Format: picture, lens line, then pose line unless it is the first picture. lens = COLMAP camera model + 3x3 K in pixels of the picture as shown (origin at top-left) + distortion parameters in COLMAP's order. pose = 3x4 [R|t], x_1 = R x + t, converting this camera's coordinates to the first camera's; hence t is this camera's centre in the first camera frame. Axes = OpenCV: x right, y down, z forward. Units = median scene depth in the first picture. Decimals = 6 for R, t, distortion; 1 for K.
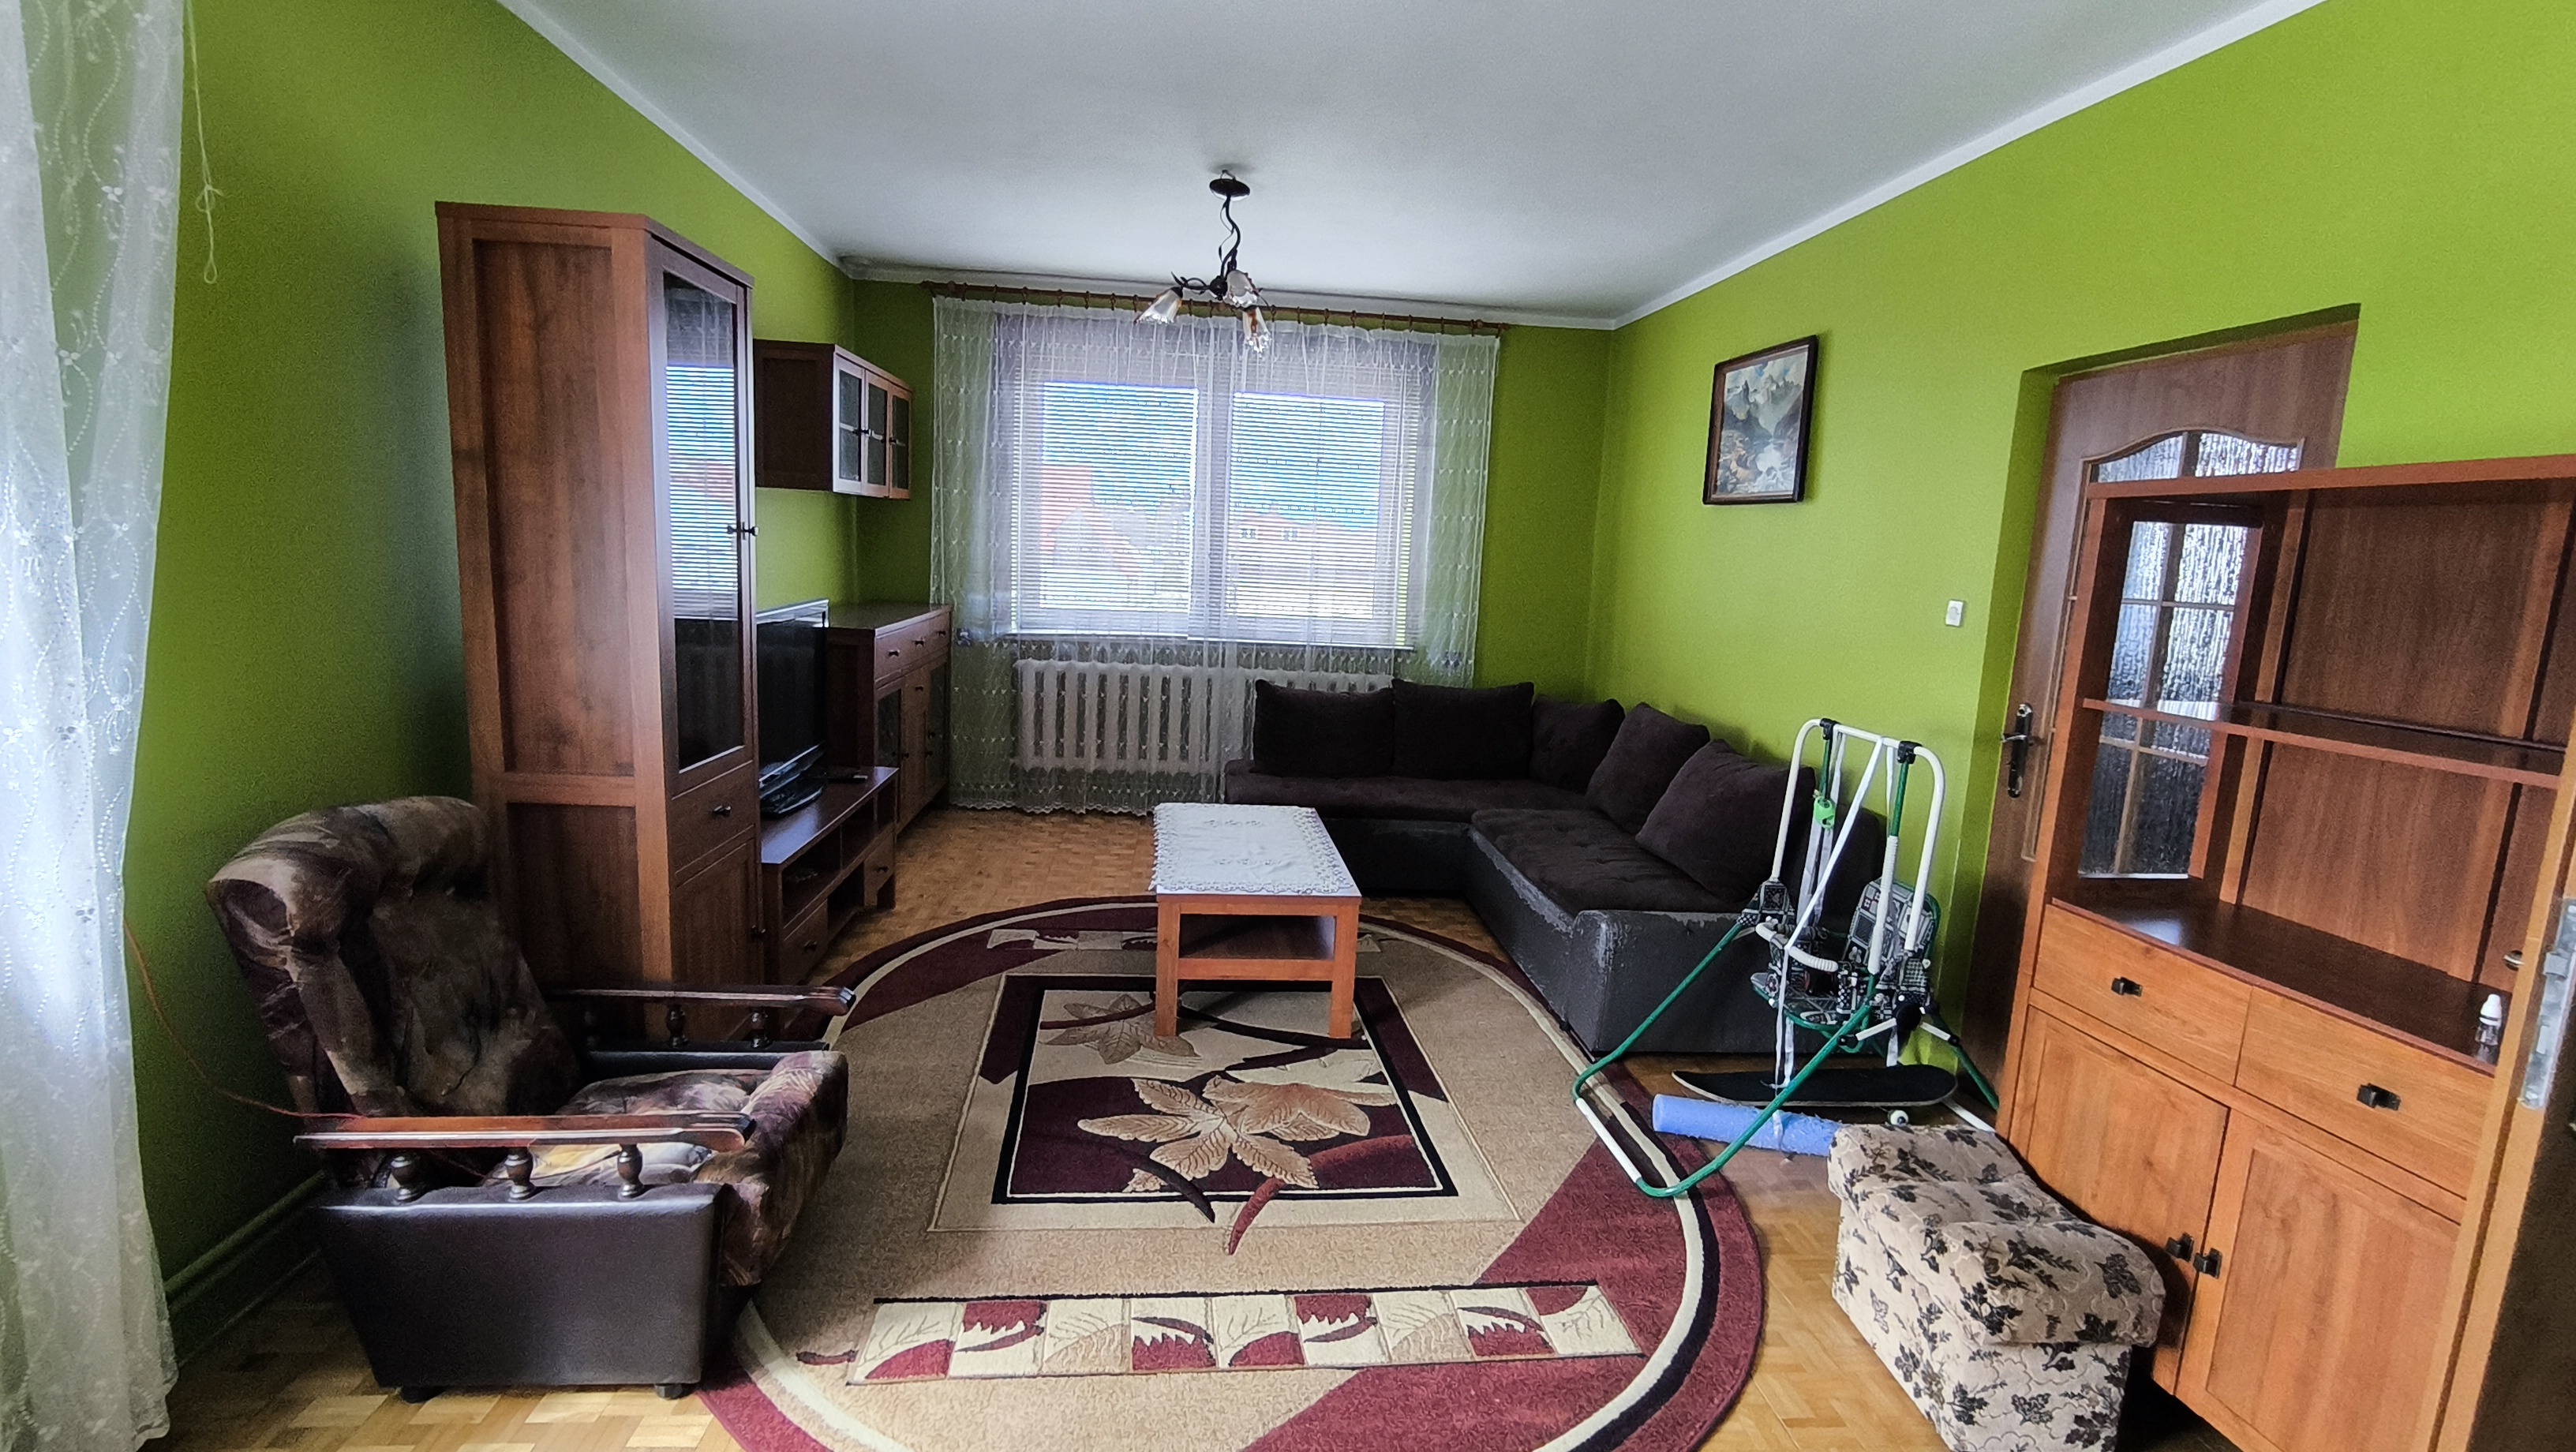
lens RADIAL K [[1241.2, 0, 1288.0], [0, 1241.2, 726.0], [0, 0, 1]] dist [0.026541, -0.000132]
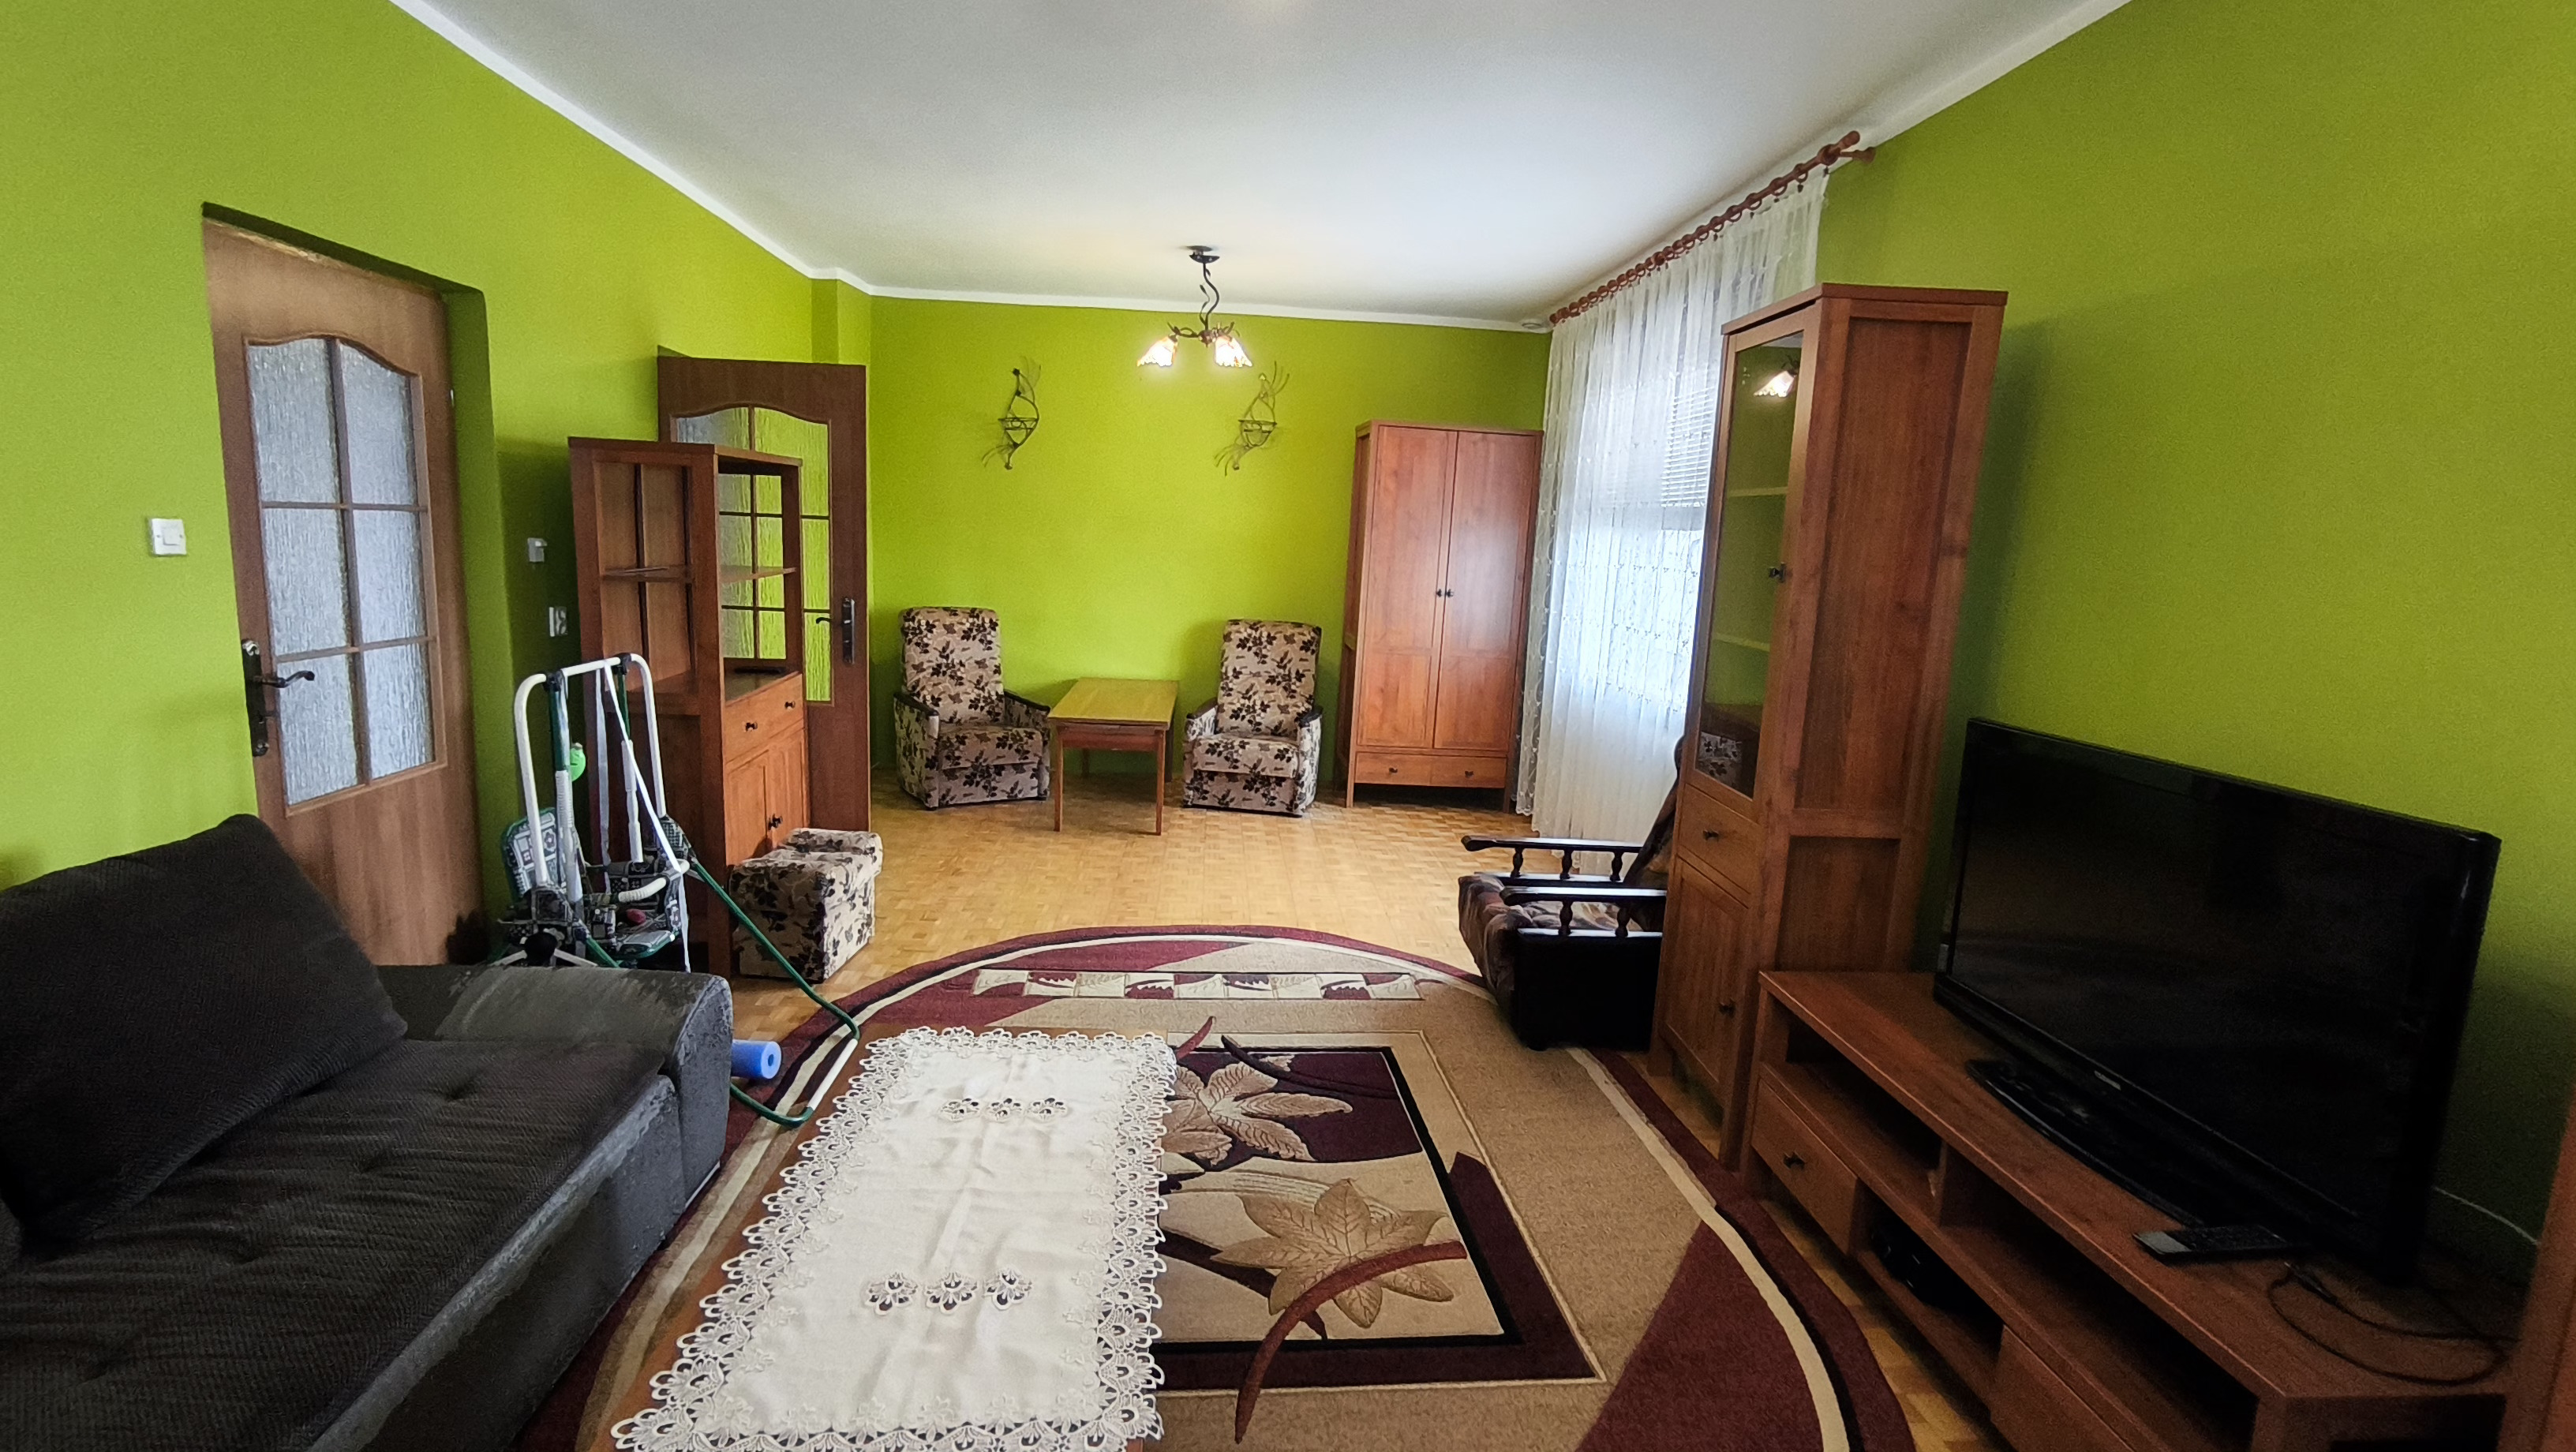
lens RADIAL K [[1179.9, 0, 1288.0], [0, 1179.9, 726.0], [0, 0, 1]] dist [-0.001850, -0.001331]
pose [[-0.995049, -0.099382, -0.000494, -0.089278], [-0.094839, 0.948053, 0.303646, -0.292528], [-0.029709, 0.302190, -0.952785, 1.957452]]
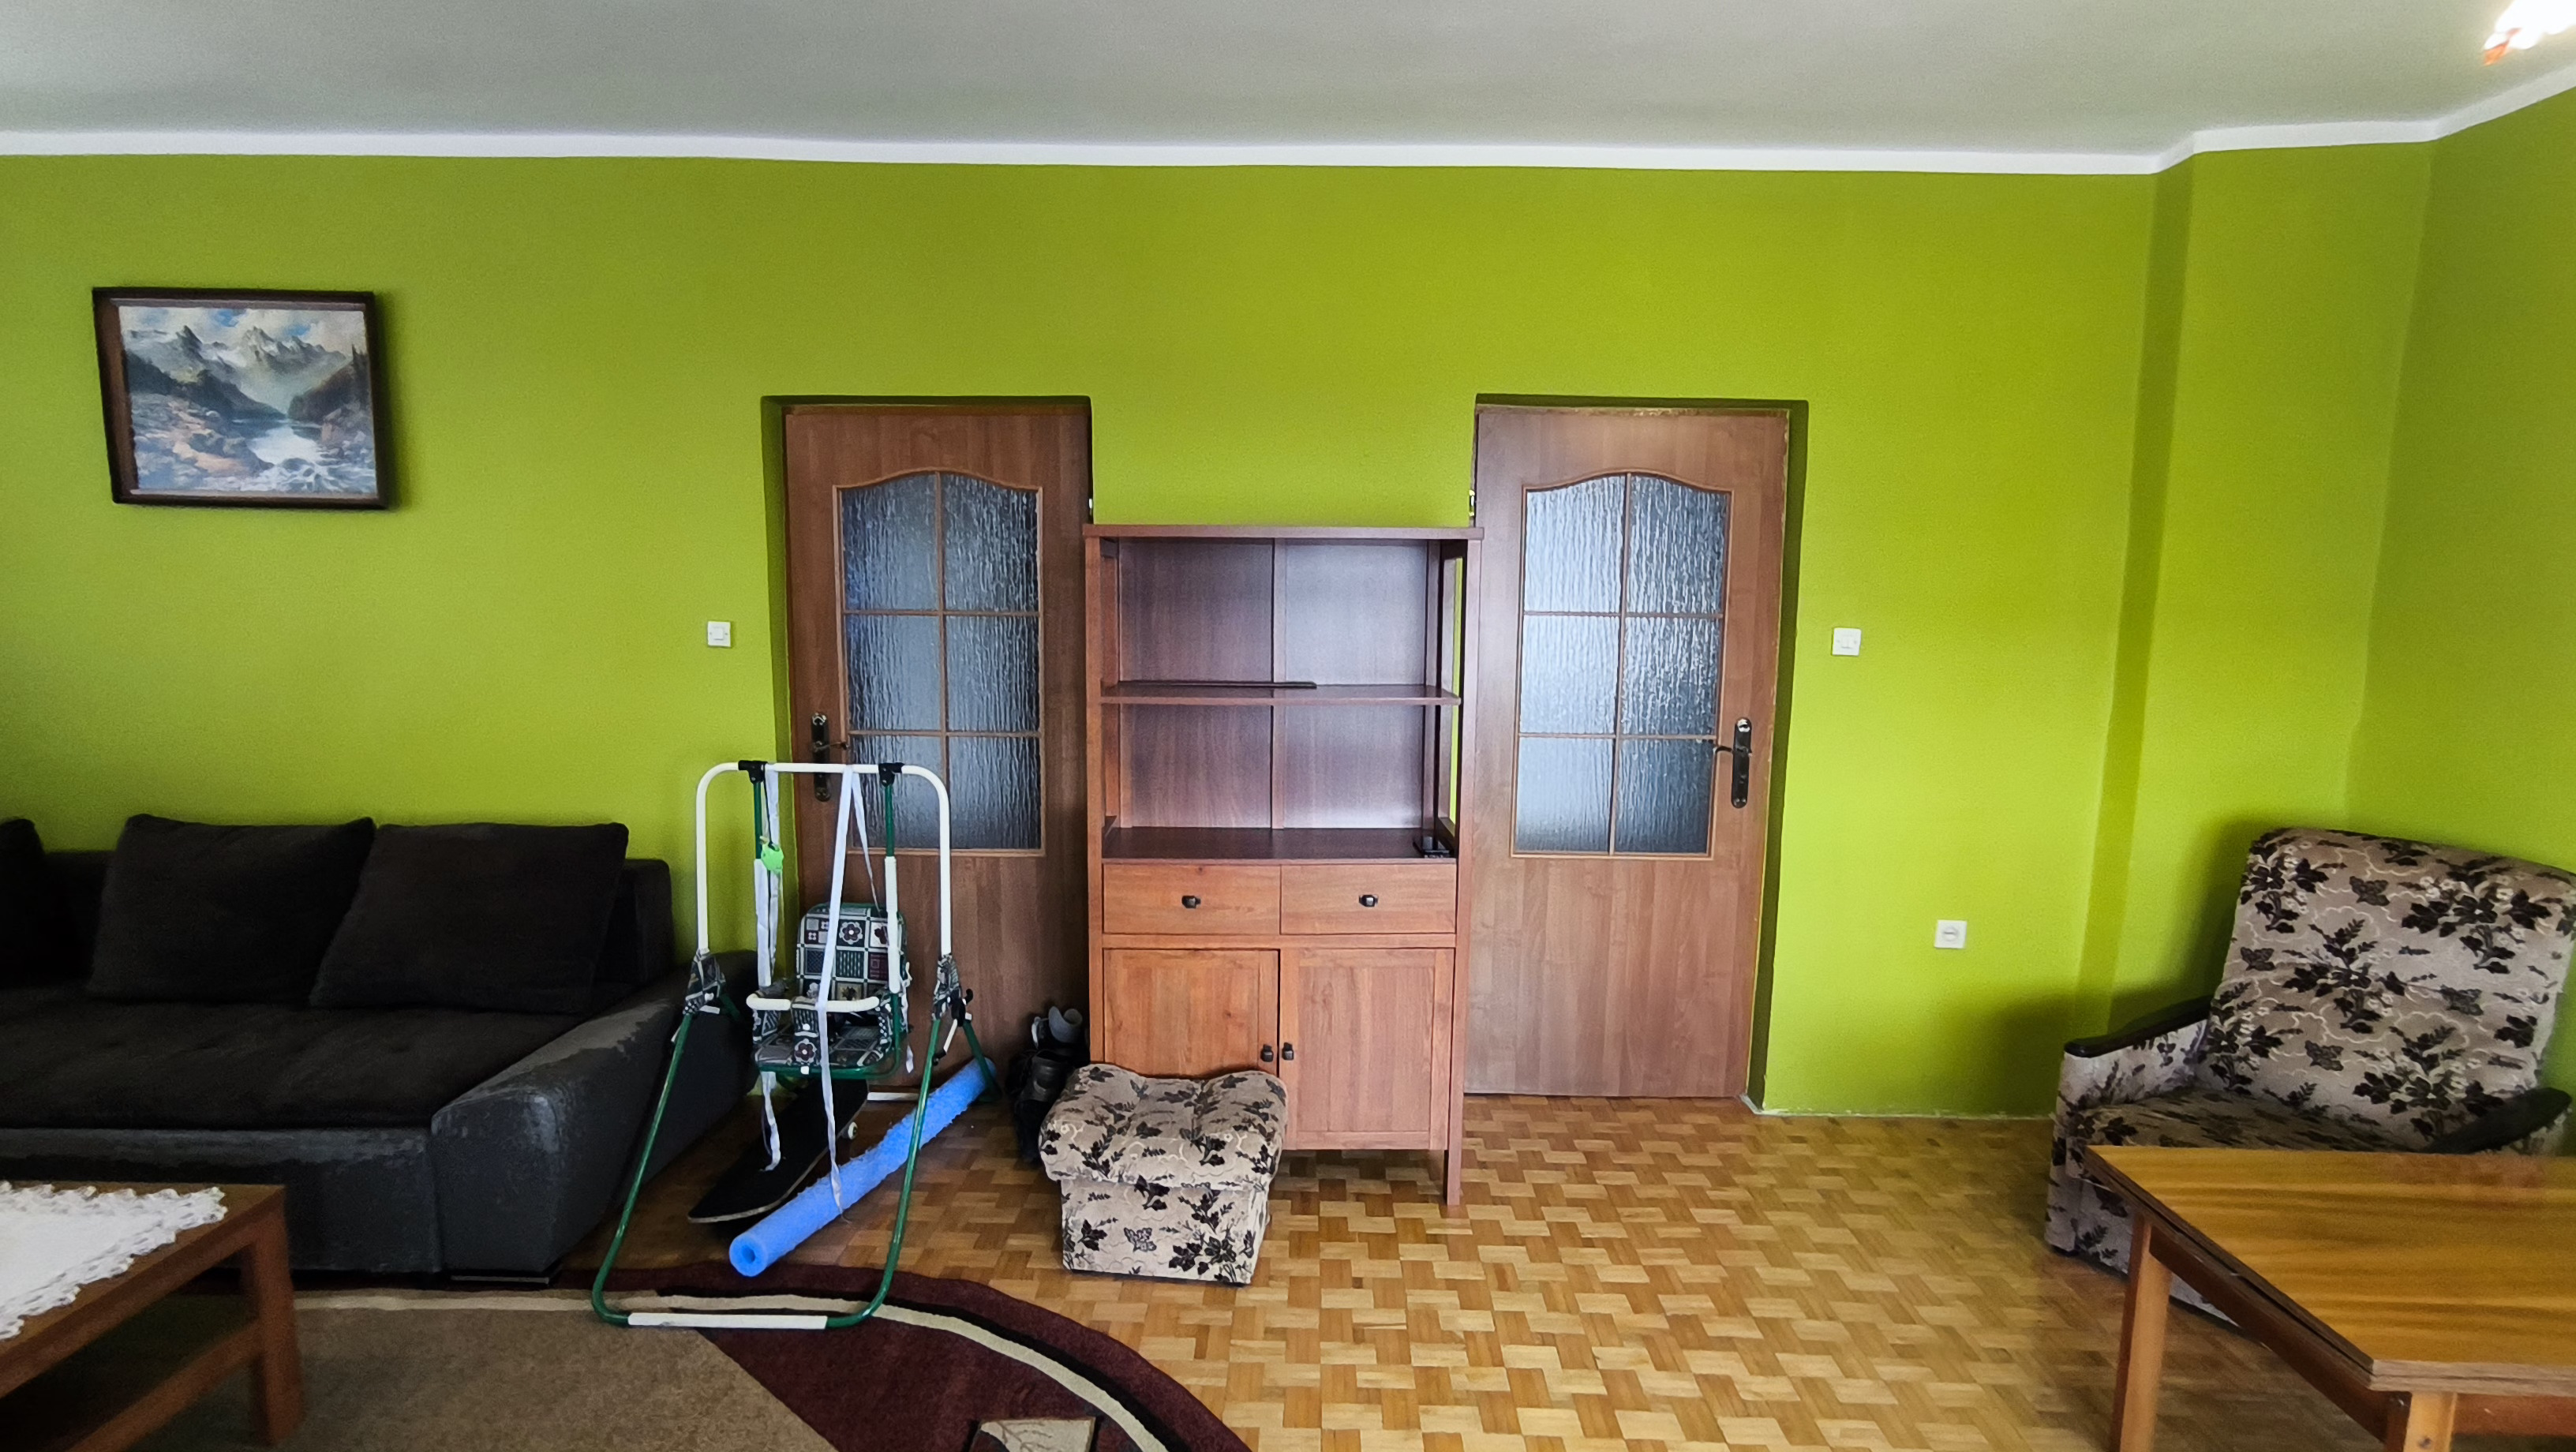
lens RADIAL K [[1179.9, 0, 1288.0], [0, 1179.9, 726.0], [0, 0, 1]] dist [-0.001850, -0.001331]
pose [[0.116242, -0.172495, 0.978127, -0.400762], [0.138509, 0.977996, 0.156011, -0.120912], [-0.983516, 0.117345, 0.137576, 0.527800]]
